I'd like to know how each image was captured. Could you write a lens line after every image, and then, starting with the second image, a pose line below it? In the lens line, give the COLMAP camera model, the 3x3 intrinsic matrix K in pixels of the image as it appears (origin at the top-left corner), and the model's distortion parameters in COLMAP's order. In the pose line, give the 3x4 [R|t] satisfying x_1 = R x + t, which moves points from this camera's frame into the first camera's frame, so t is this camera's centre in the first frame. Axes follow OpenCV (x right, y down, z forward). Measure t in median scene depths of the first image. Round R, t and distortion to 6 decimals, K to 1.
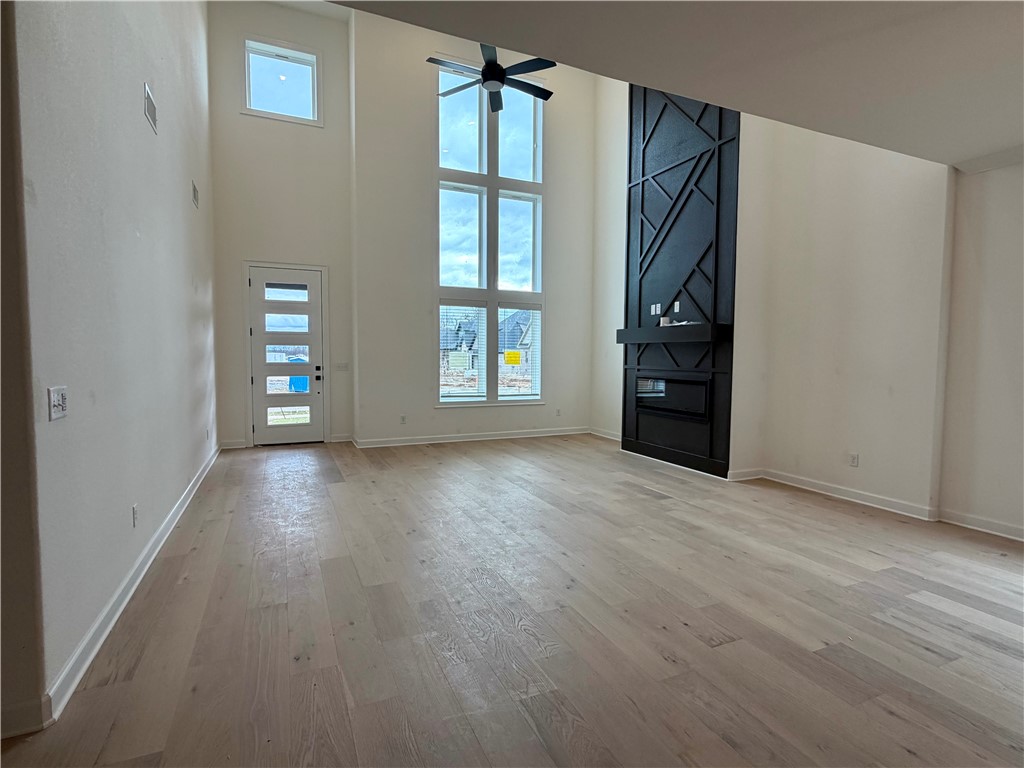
lens RADIAL K [[520.6, 0, 506.3], [0, 520.6, 380.8], [0, 0, 1]] dist [0.002396, -0.002955]
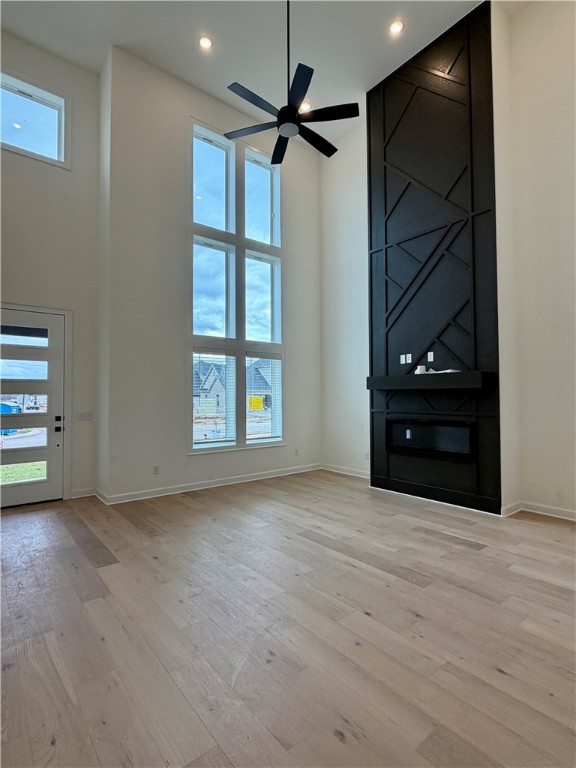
lens RADIAL K [[390.5, 0, 286.6], [0, 390.5, 382.5], [0, 0, 1]] dist [0.002396, -0.002955]
pose [[0.965612, -0.002660, 0.259975, -0.161013], [0.024977, 0.996272, -0.082574, -0.021817], [-0.258787, 0.086227, 0.962078, 0.240946]]
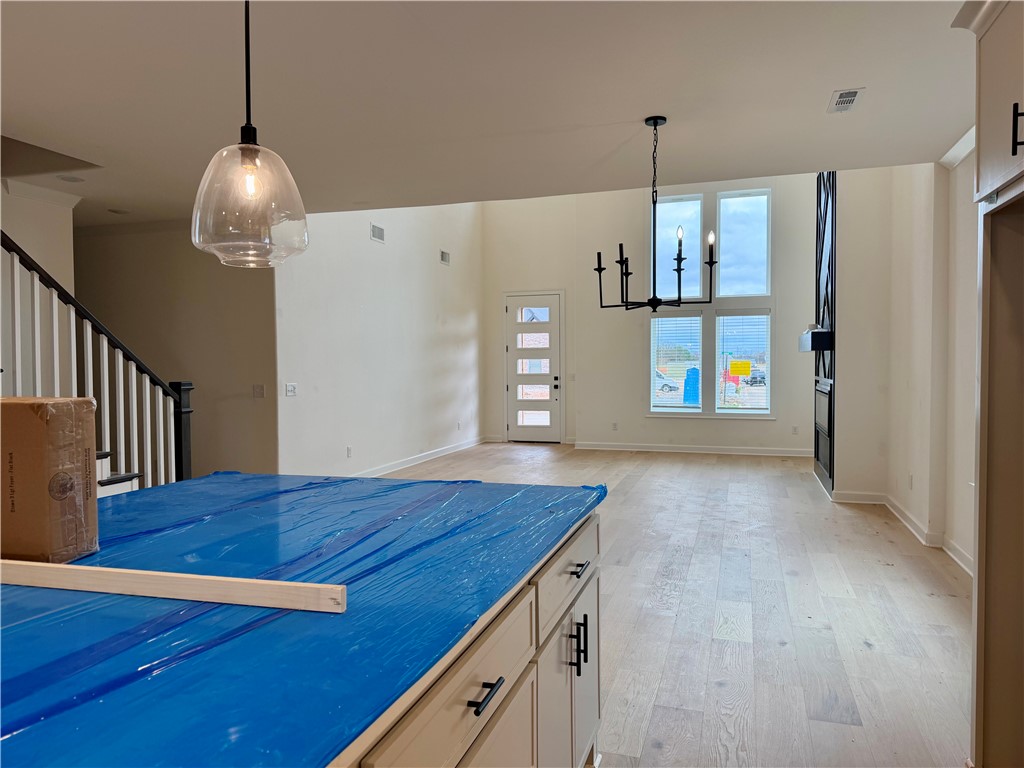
lens RADIAL K [[714.2, 0, 510.1], [0, 714.2, 386.3], [0, 0, 1]] dist [0.027981, -0.017701]
pose [[0.743509, 0.010145, -0.668649, 0.662307], [-0.021537, 0.999729, -0.008780, 0.010065], [0.668379, 0.020929, 0.743526, -0.259554]]
